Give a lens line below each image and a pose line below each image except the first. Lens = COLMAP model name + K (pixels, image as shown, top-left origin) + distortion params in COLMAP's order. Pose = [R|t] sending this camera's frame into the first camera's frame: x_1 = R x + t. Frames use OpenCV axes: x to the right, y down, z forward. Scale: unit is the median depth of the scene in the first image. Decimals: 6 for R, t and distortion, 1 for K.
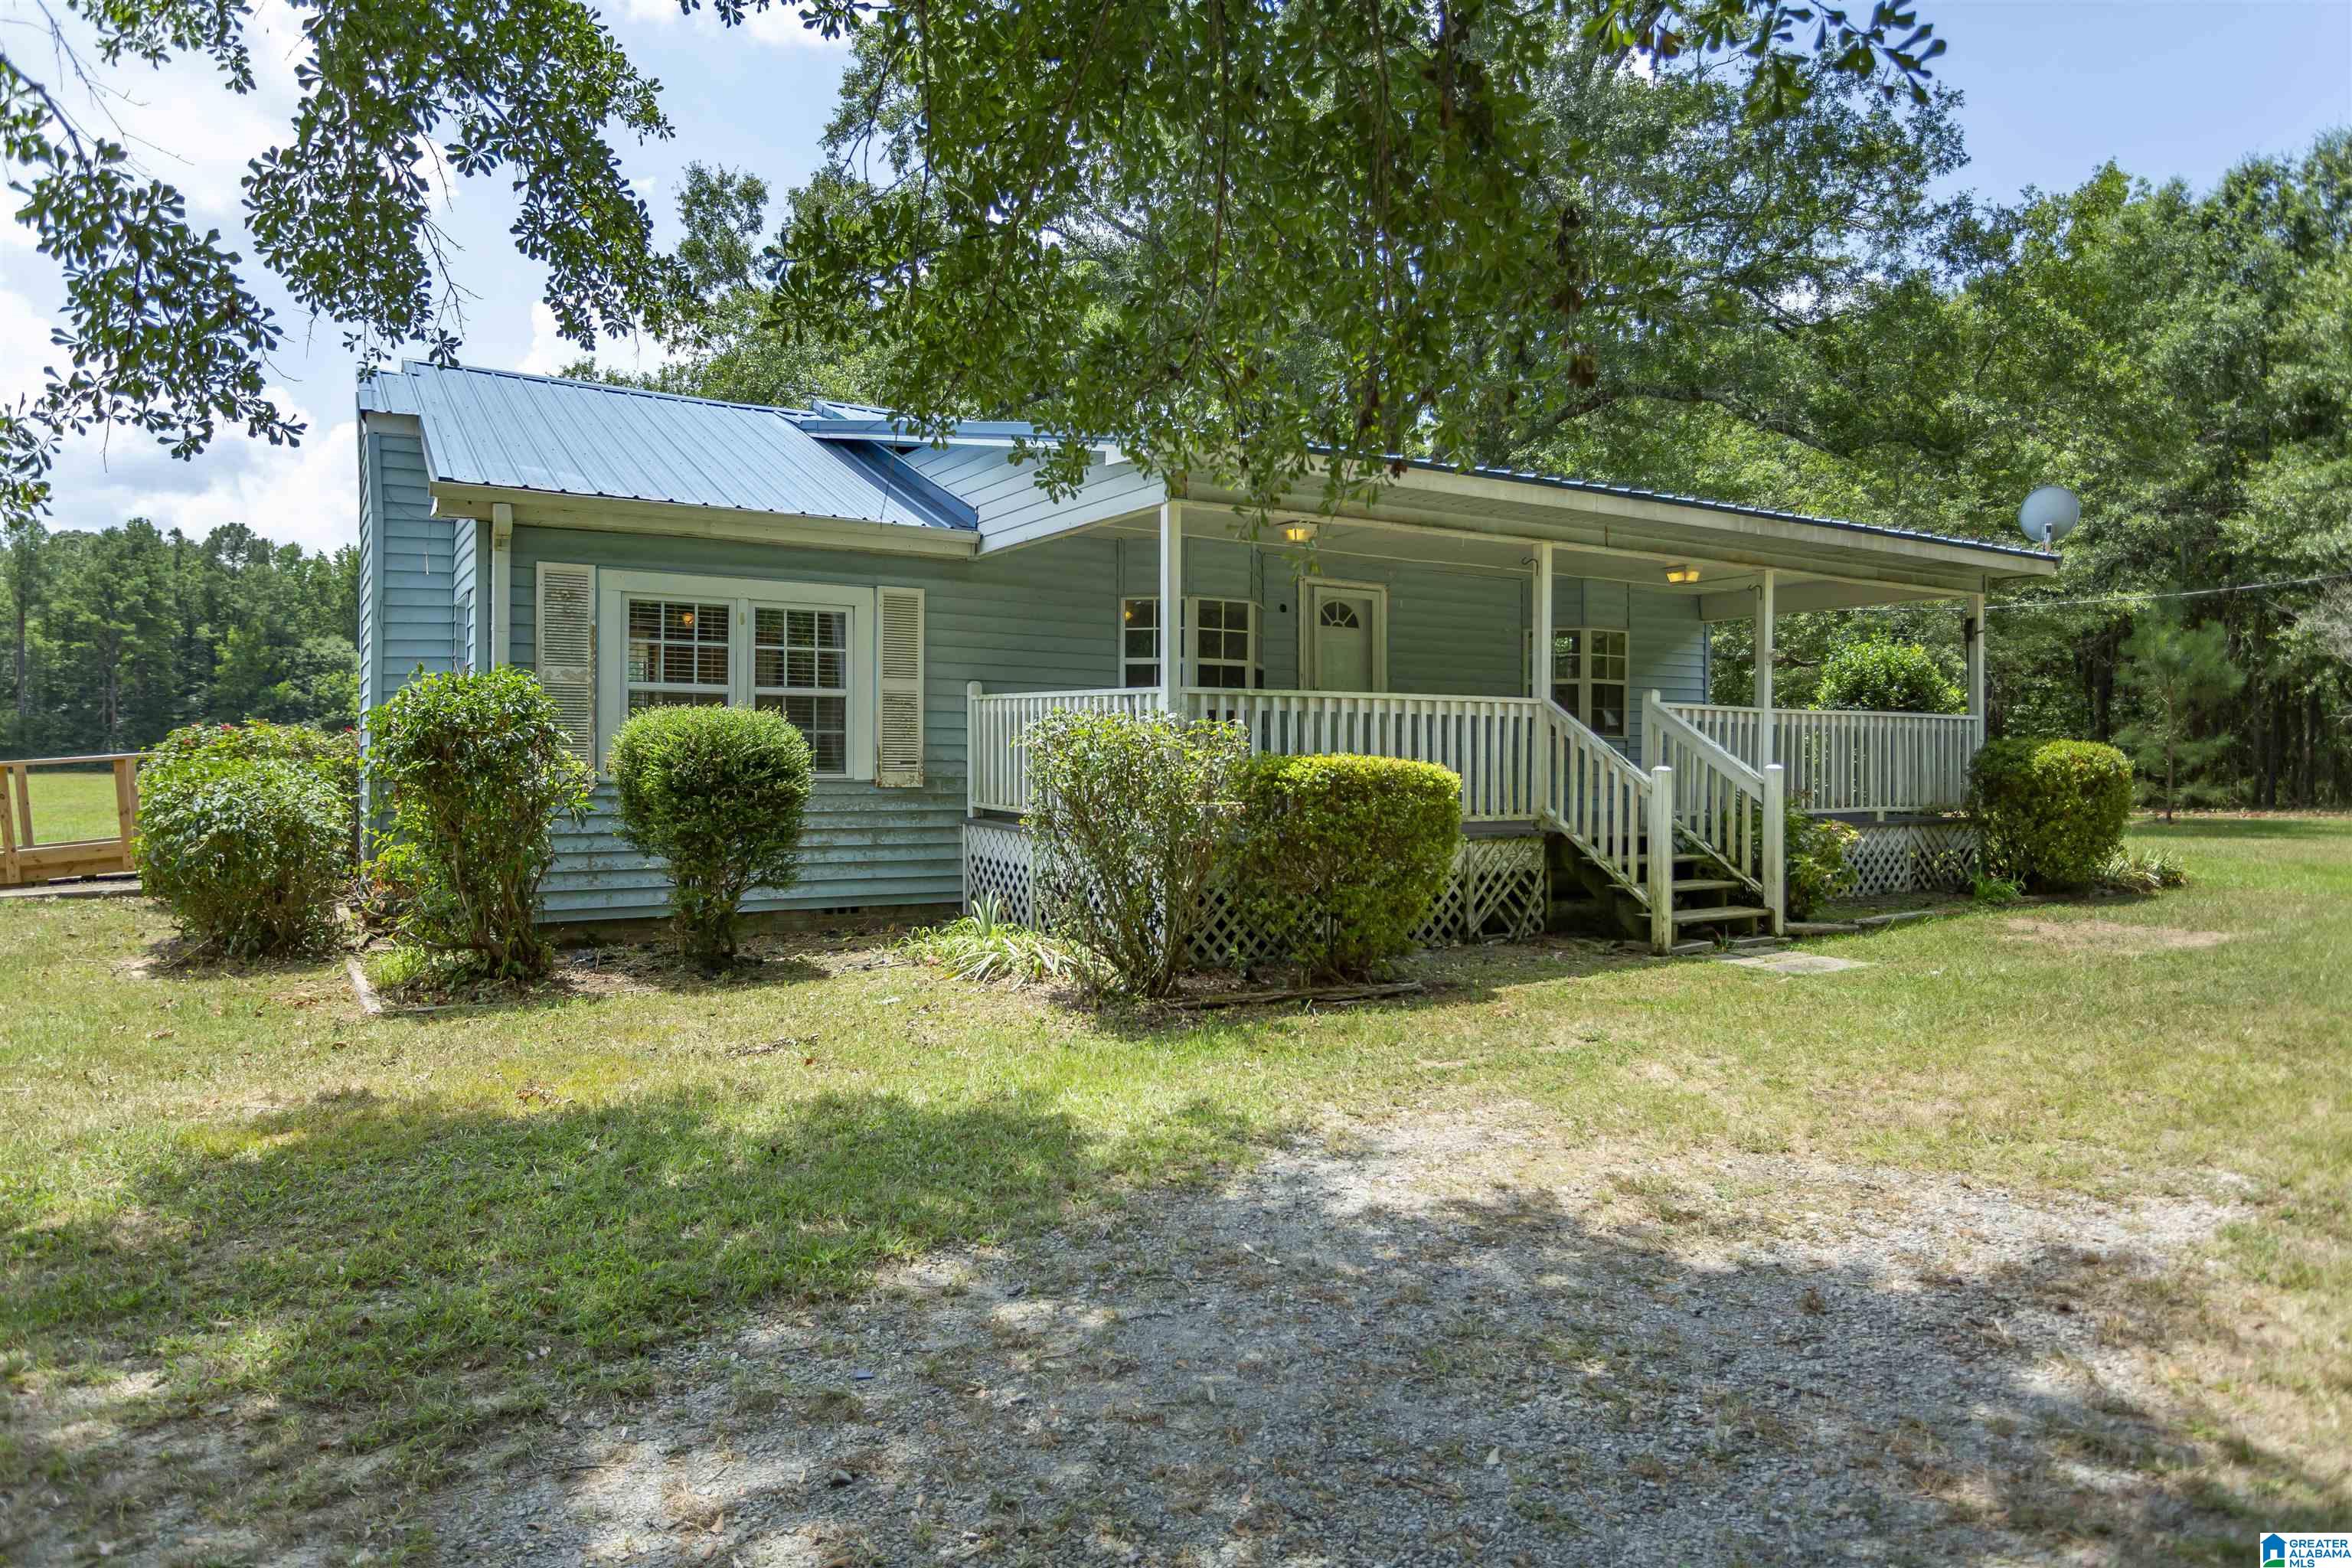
lens RADIAL K [[1401.5, 0, 1184.4], [0, 1401.5, 778.5], [0, 0, 1]] dist [-0.002938, -0.001007]
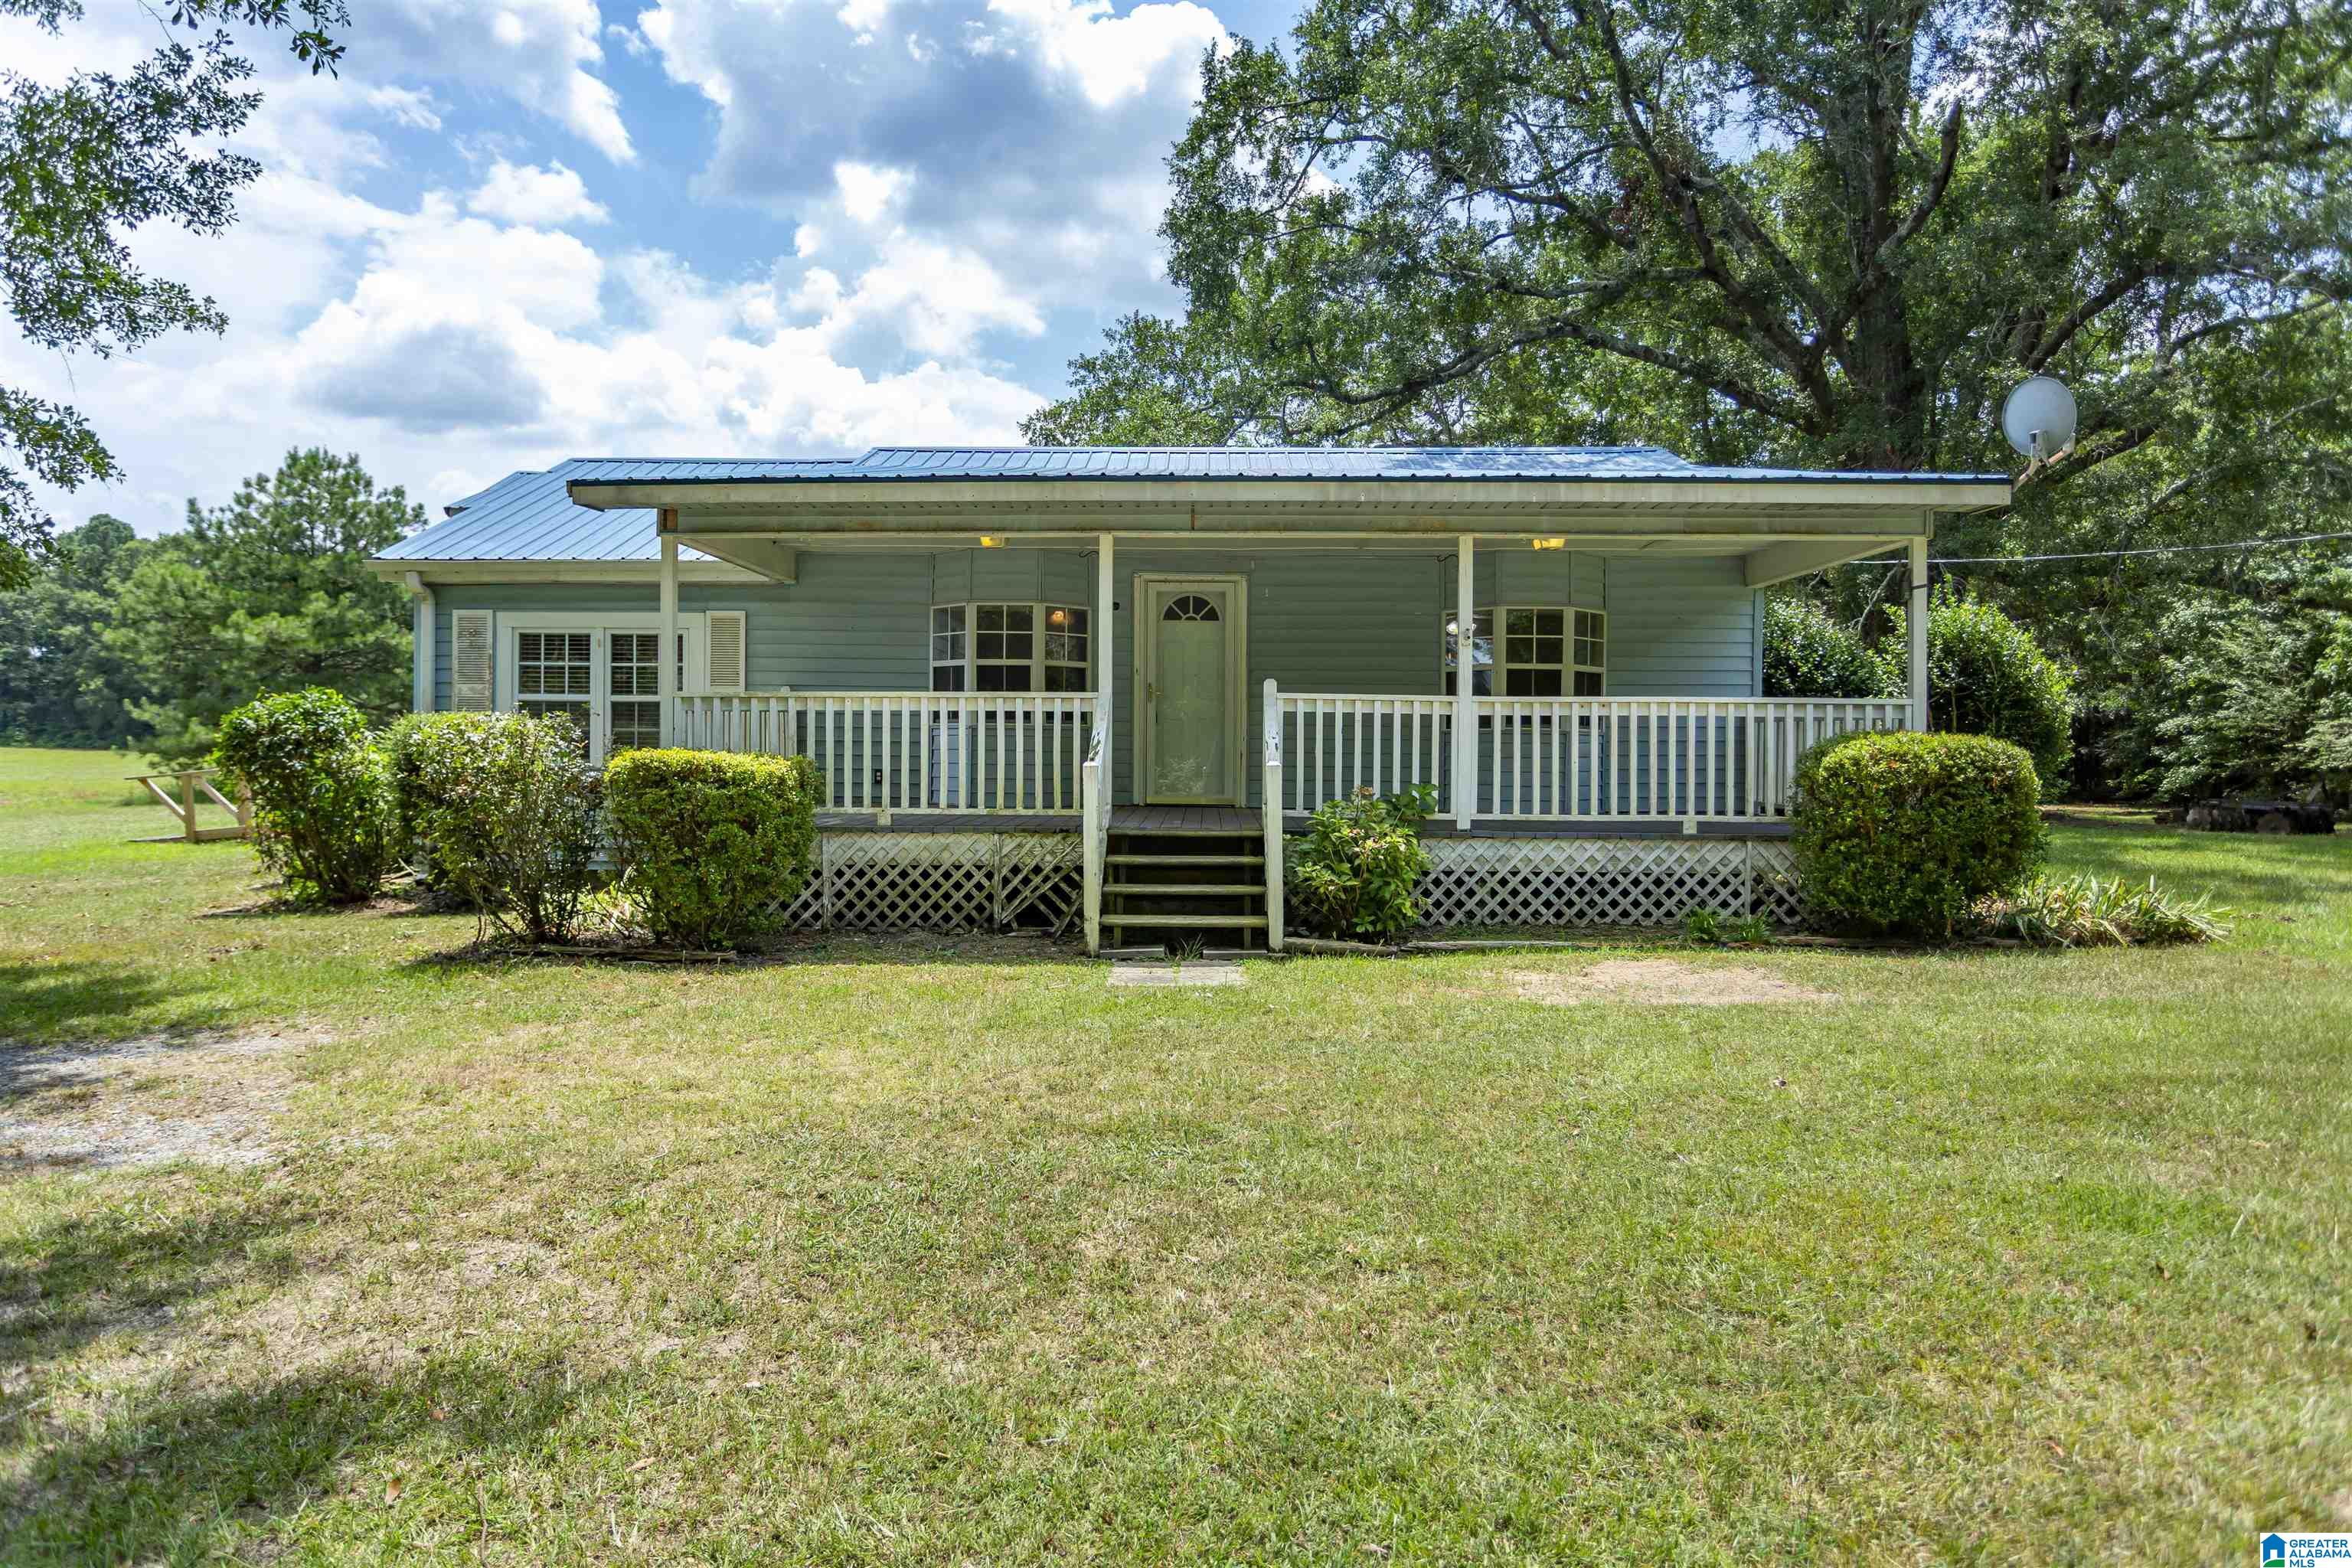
lens RADIAL K [[1437.8, 0, 1167.0], [0, 1437.8, 770.8], [0, 0, 1]] dist [-0.024180, 0.000843]
pose [[0.832440, 0.010832, -0.554010, 0.661446], [-0.012754, 0.999919, 0.000385, -0.002070], [0.553969, 0.006745, 0.832510, 0.143994]]
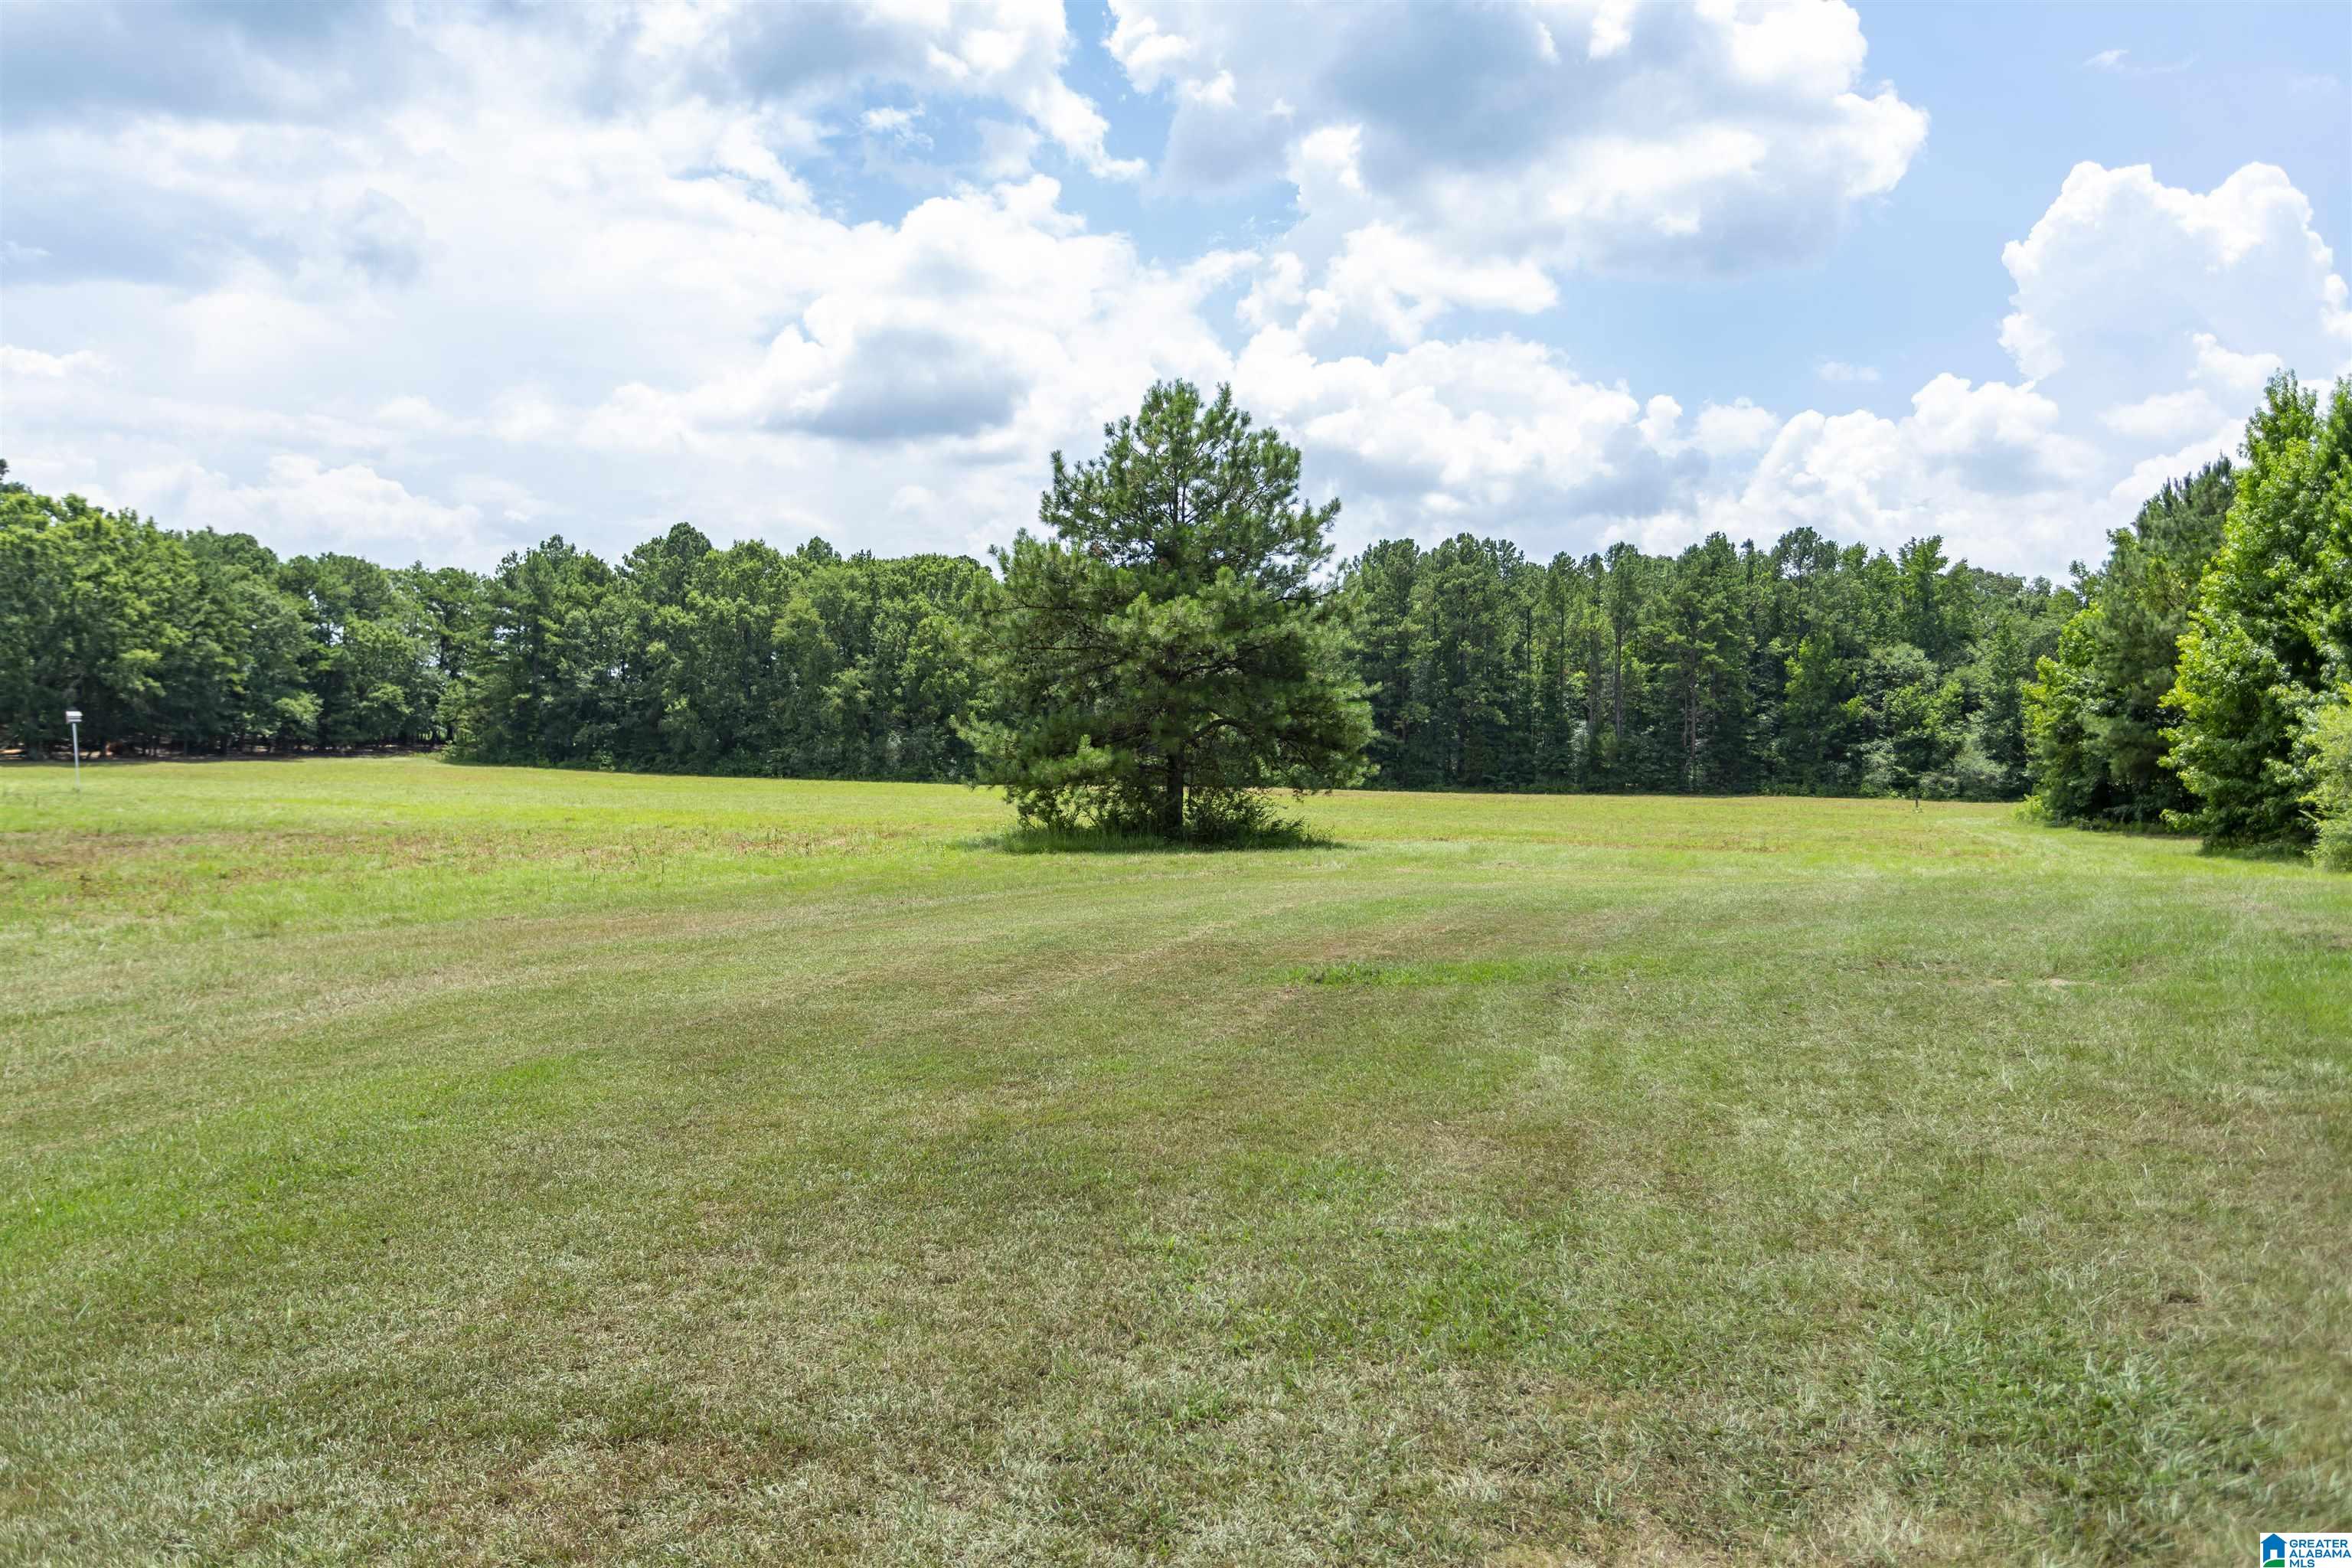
lens RADIAL K [[1655.0, 0, 1164.3], [0, 1655.0, 762.4], [0, 0, 1]] dist [-0.010128, -0.004262]
pose [[0.626461, -0.001150, -0.779452, -0.882458], [-0.019526, 0.999662, -0.017168, -0.004033], [0.779208, 0.025974, 0.626227, -0.084957]]
